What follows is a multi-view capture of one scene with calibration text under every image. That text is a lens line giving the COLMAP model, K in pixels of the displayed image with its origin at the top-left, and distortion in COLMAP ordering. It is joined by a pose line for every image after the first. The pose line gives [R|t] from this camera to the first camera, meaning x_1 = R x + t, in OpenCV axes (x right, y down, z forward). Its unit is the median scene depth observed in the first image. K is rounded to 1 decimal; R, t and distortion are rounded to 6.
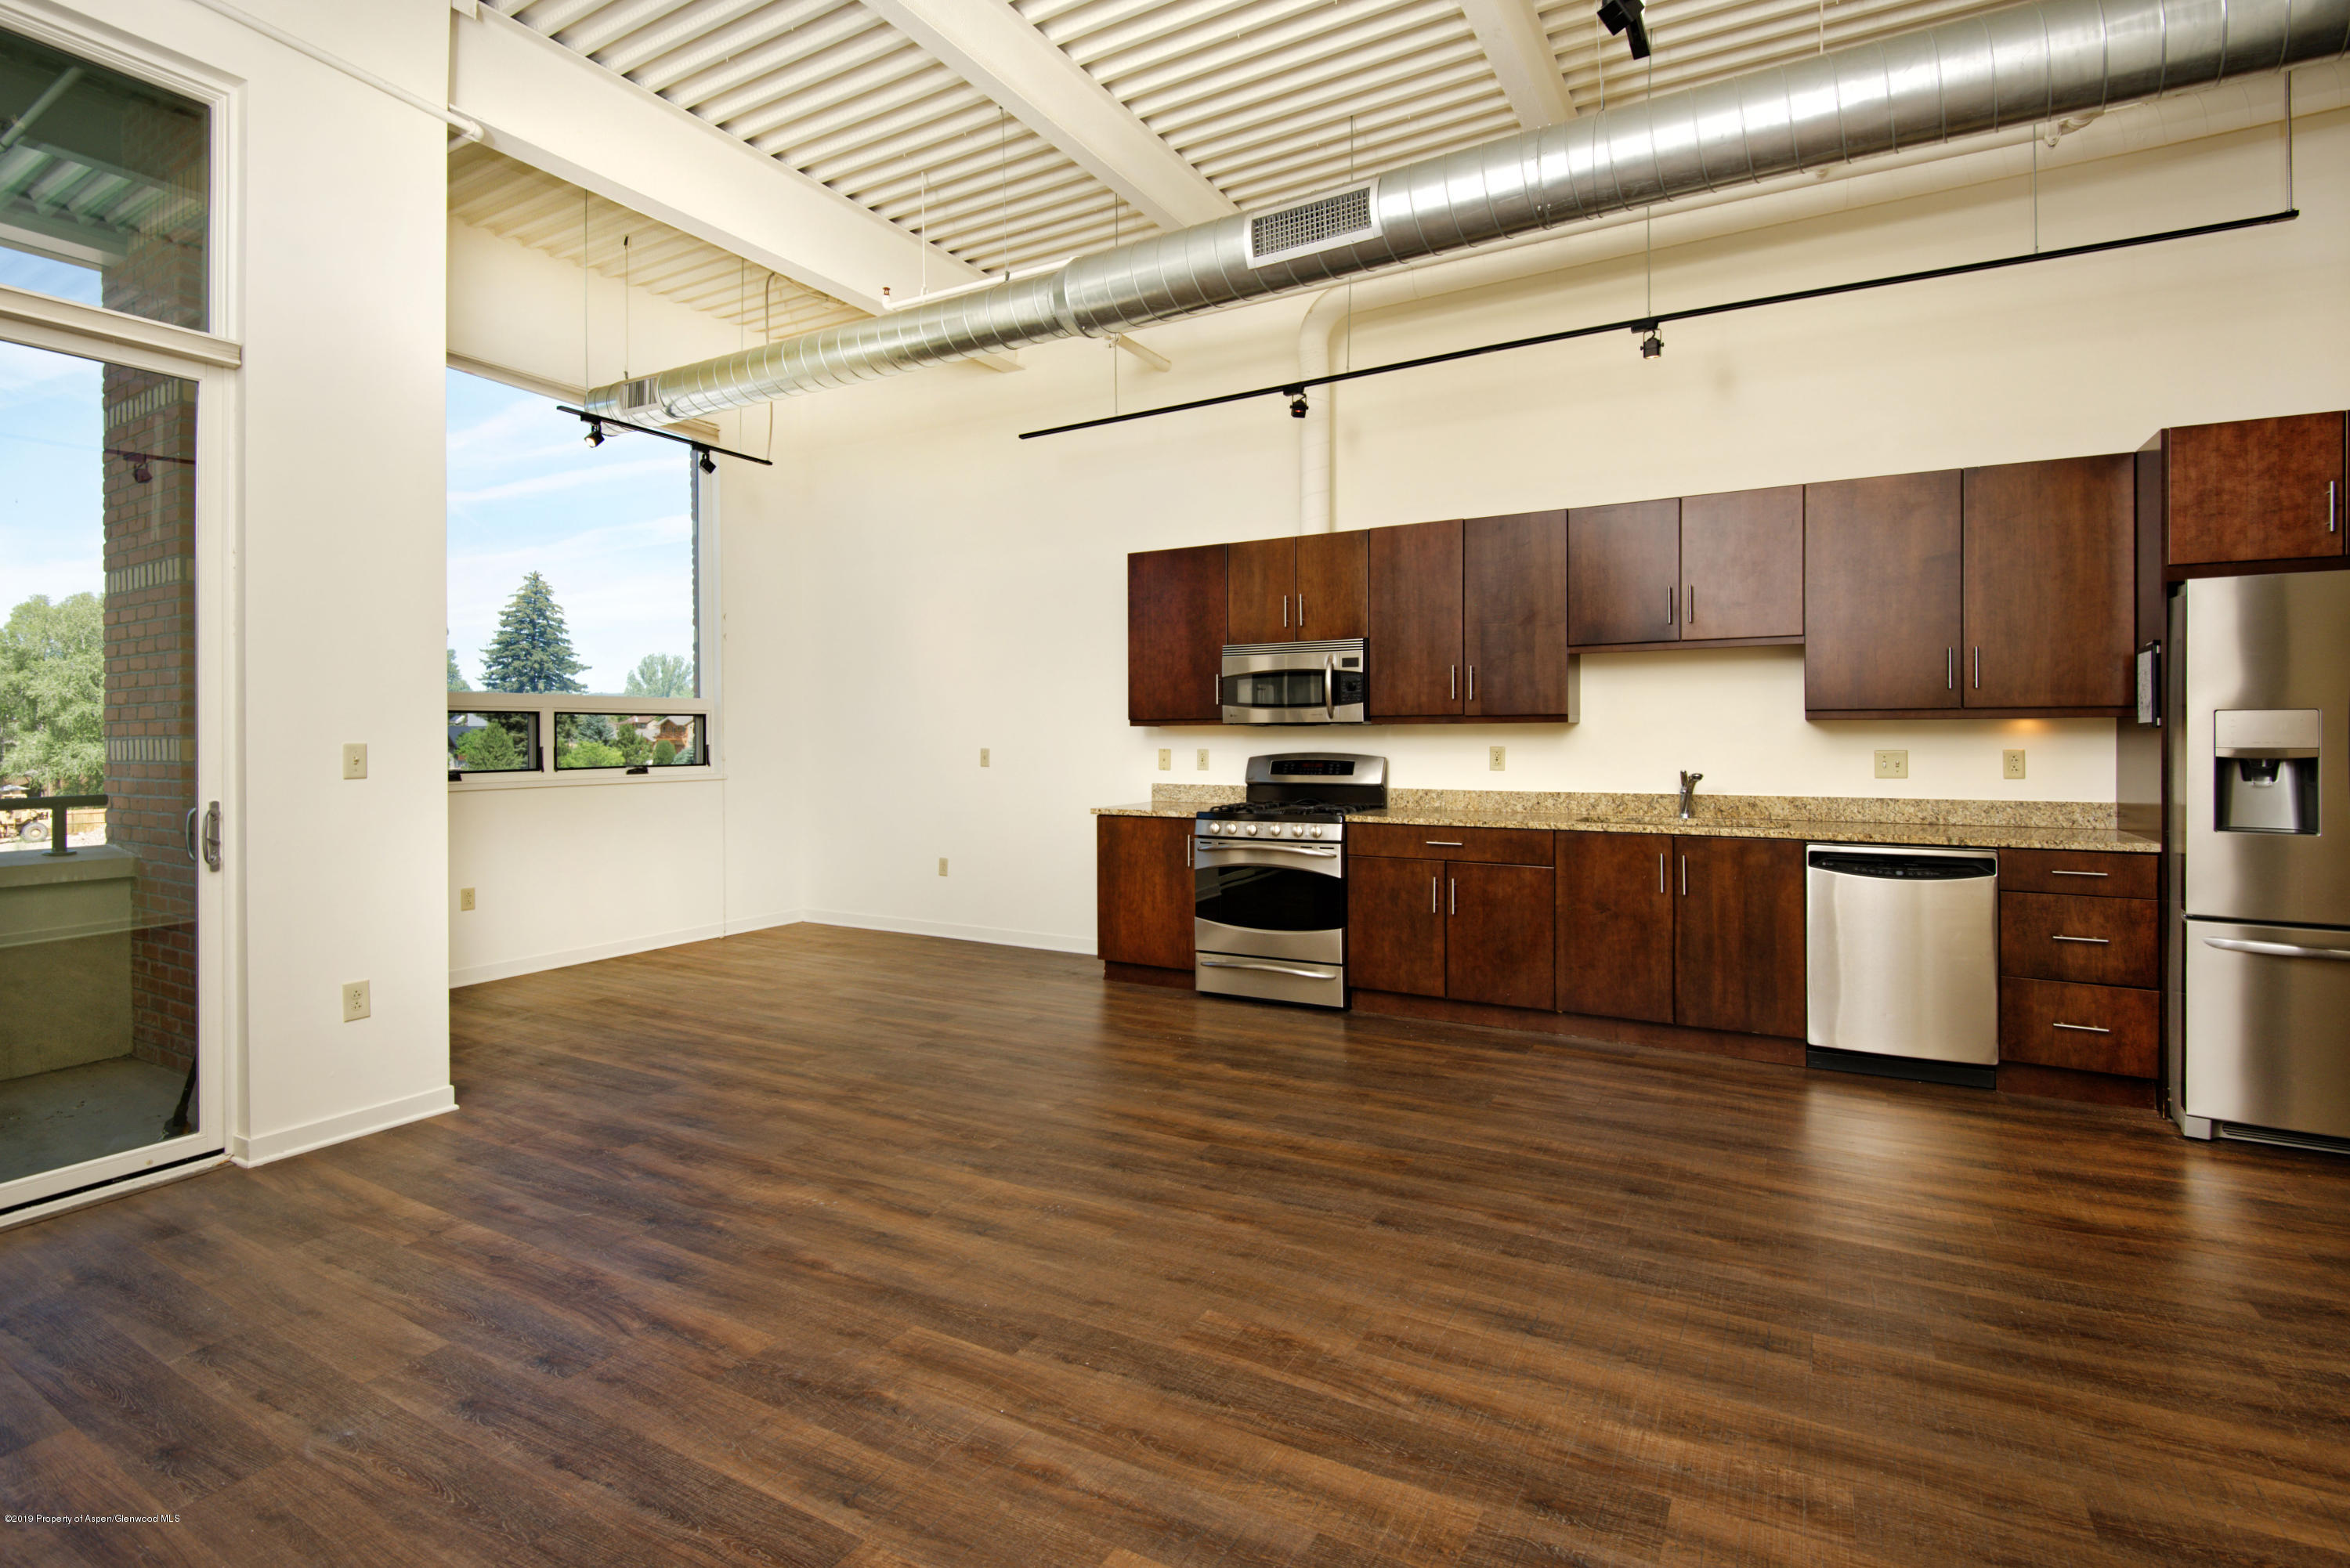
lens RADIAL K [[1082.7, 0, 1254.4], [0, 1082.7, 736.5], [0, 0, 1]] dist [0.012609, 0.000846]
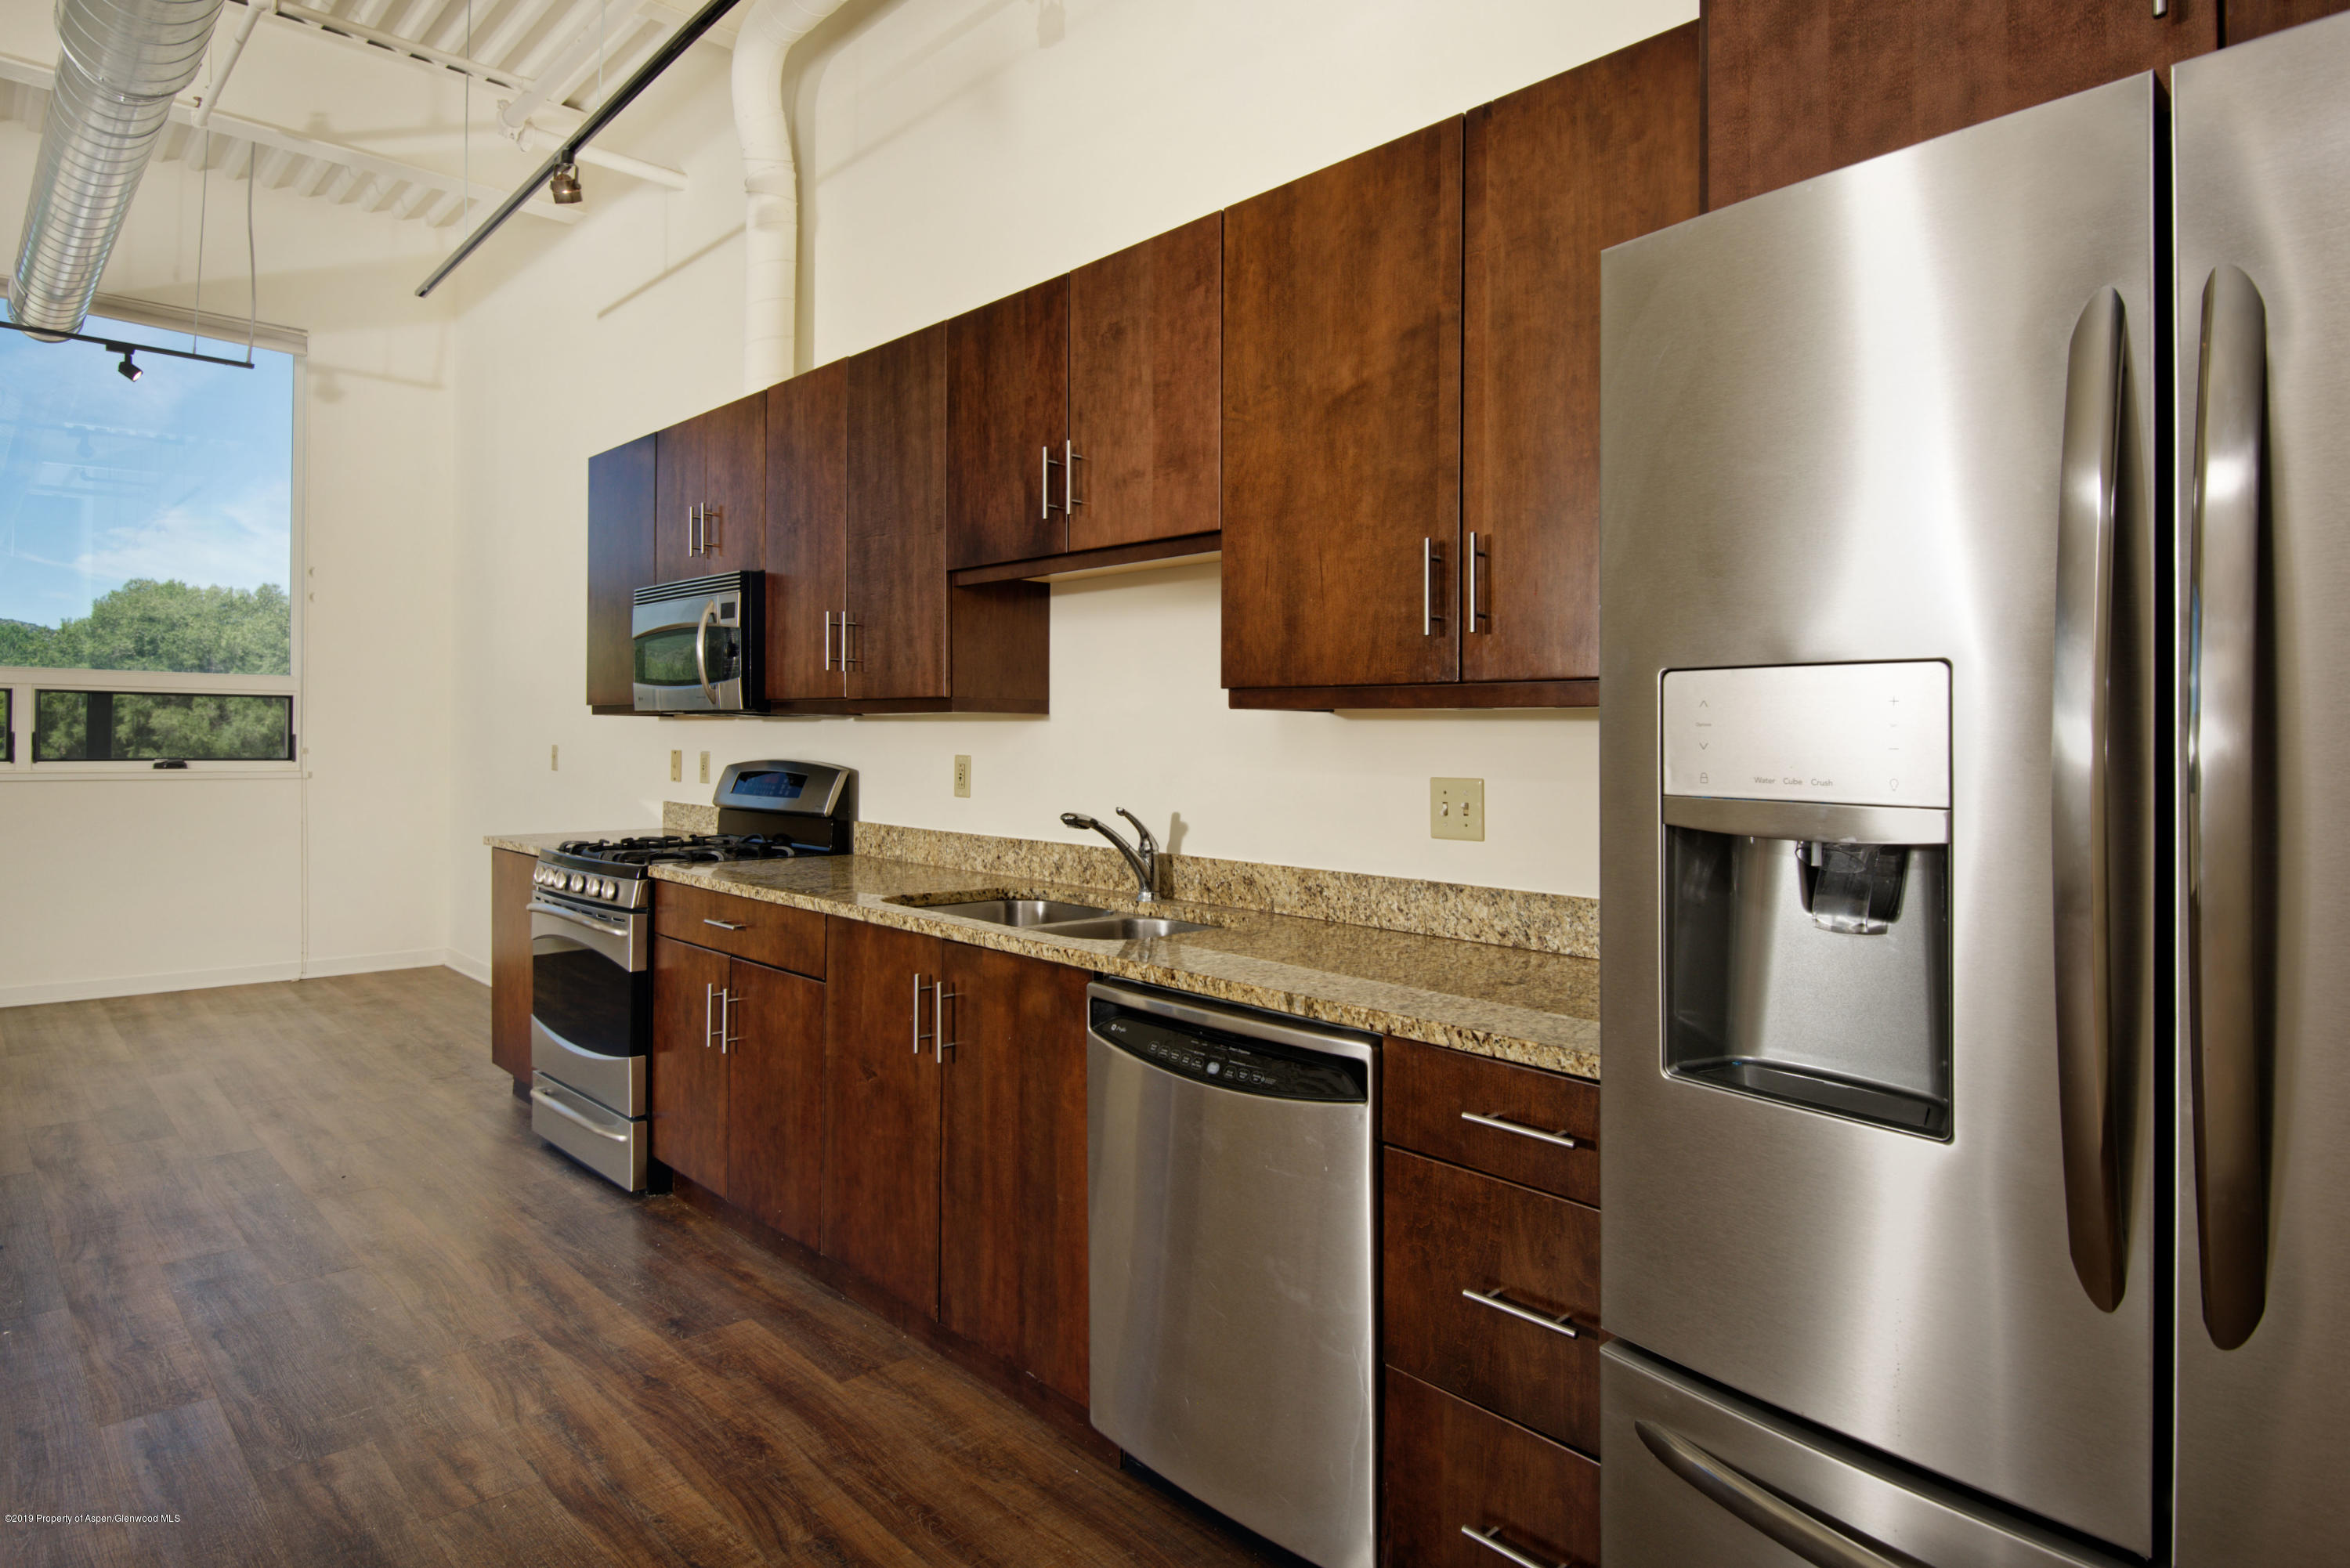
lens RADIAL K [[1285.6, 0, 1186.1], [0, 1285.6, 728.5], [0, 0, 1]] dist [0.022339, 0.000280]
pose [[0.953239, 0.013526, -0.301913, 0.574017], [-0.016219, 0.999848, -0.006414, -0.002500], [0.301781, 0.011011, 0.953314, 0.405873]]
